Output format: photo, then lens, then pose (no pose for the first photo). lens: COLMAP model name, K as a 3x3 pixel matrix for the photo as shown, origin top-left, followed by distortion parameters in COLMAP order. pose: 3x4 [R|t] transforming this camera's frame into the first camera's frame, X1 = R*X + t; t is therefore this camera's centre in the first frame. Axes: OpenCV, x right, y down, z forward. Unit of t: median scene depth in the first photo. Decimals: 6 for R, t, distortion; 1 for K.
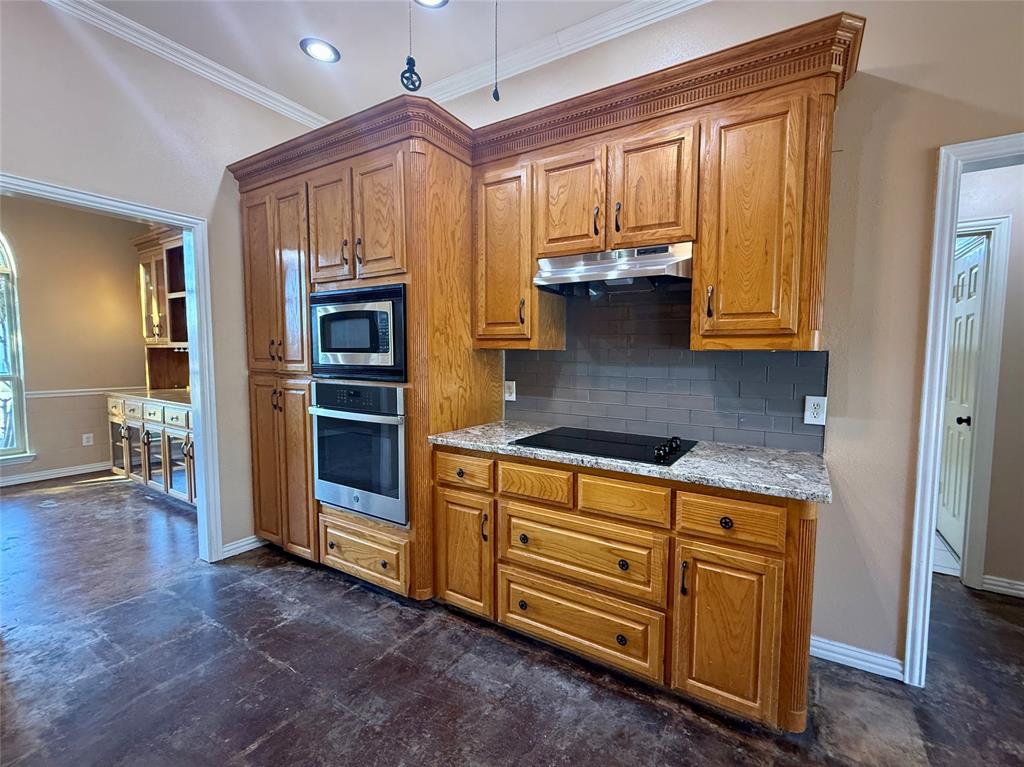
lens RADIAL K [[407.1, 0, 511.3], [0, 407.1, 388.1], [0, 0, 1]] dist [-0.002729, -0.000519]
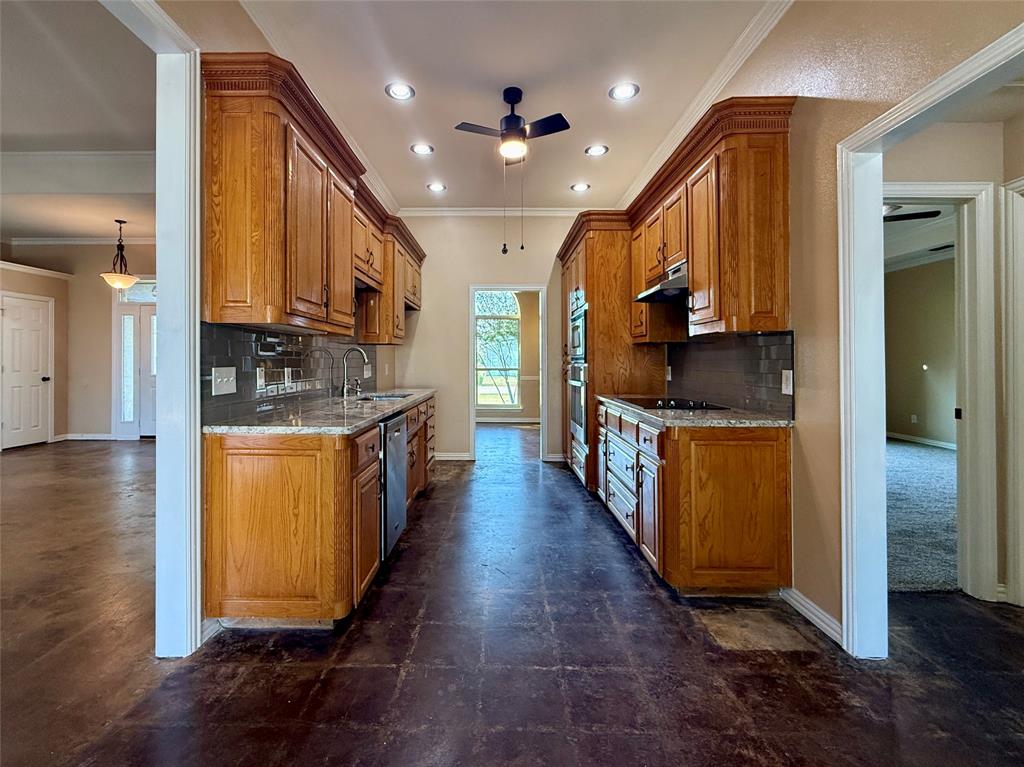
lens RADIAL K [[407.1, 0, 511.3], [0, 407.1, 388.1], [0, 0, 1]] dist [-0.002729, -0.000519]
pose [[0.533638, 0.051042, -0.844171, 1.117511], [-0.073424, 0.997204, 0.013880, 0.097050], [0.842520, 0.054575, 0.535894, -0.242483]]
